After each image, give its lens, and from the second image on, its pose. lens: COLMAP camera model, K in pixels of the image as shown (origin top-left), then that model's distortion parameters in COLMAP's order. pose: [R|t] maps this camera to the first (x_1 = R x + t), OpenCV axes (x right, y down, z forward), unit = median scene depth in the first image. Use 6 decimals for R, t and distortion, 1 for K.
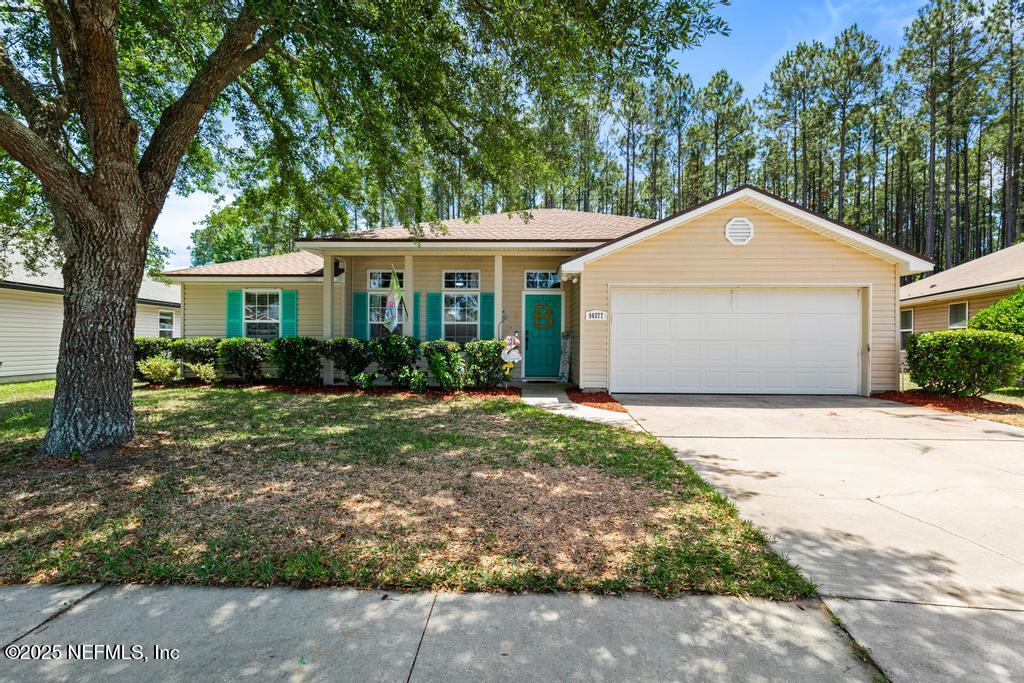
lens RADIAL K [[476.3, 0, 509.9], [0, 476.3, 343.6], [0, 0, 1]] dist [0.002261, -0.000903]
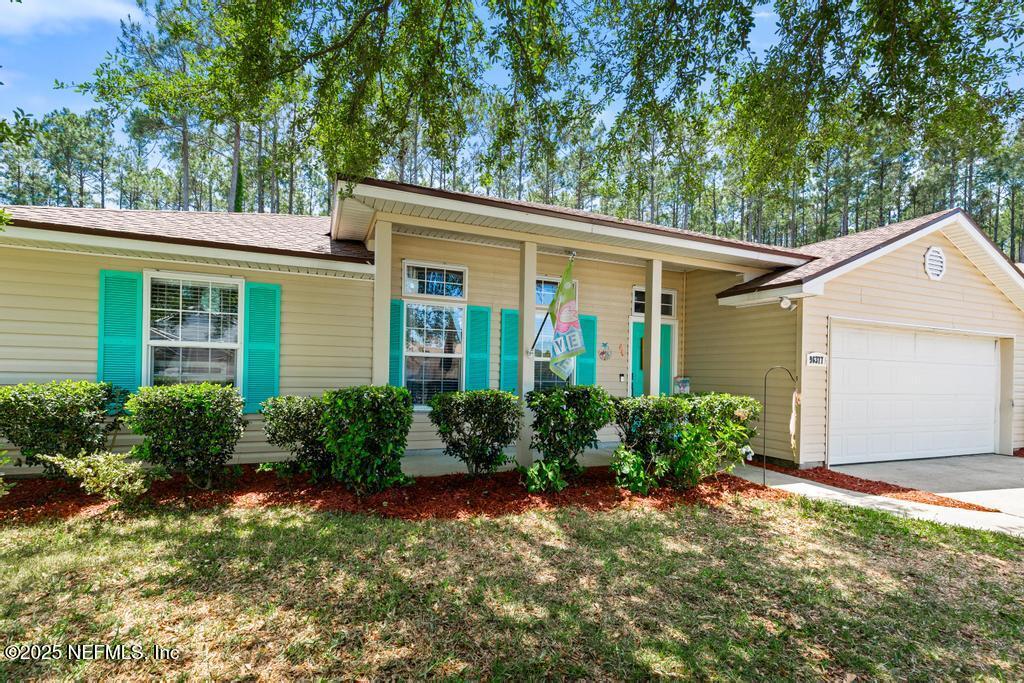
lens RADIAL K [[491.8, 0, 520.5], [0, 491.8, 371.8], [0, 0, 1]] dist [0.000351, -0.000775]
pose [[0.906250, 0.018974, 0.422317, -0.432407], [-0.019712, 0.999802, -0.002618, -0.024901], [-0.422283, -0.005952, 0.906444, 0.429460]]
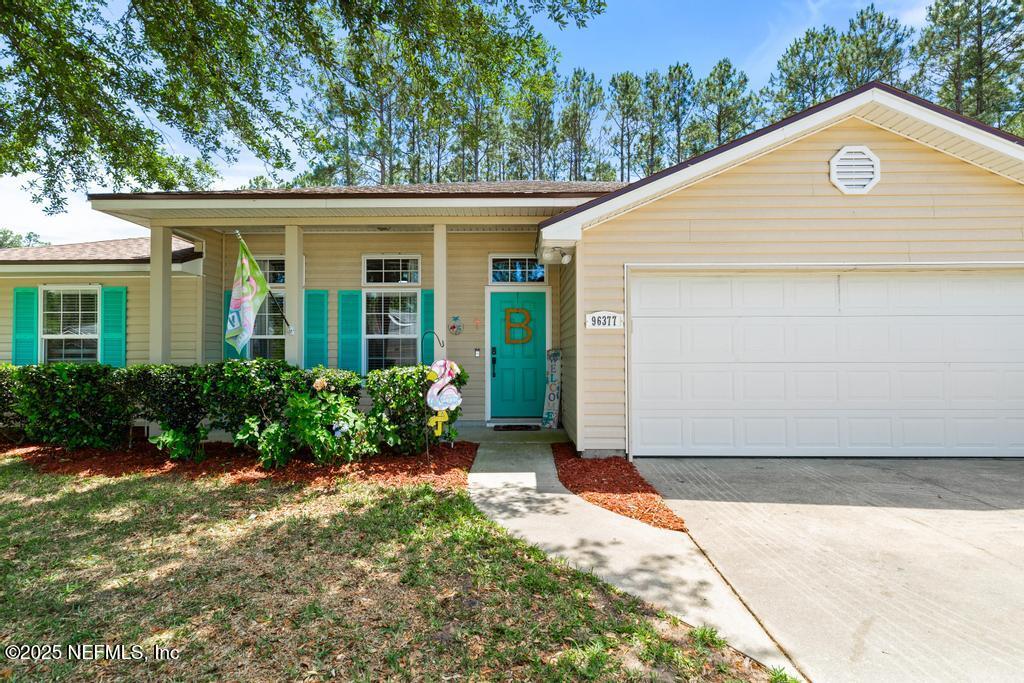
lens RADIAL K [[476.3, 0, 509.9], [0, 476.3, 348.1], [0, 0, 1]] dist [0.002261, -0.000903]
pose [[0.999831, -0.008641, 0.016206, 0.048975], [0.008986, 0.999732, -0.021327, -0.012793], [-0.016017, 0.021469, 0.999641, 0.361693]]
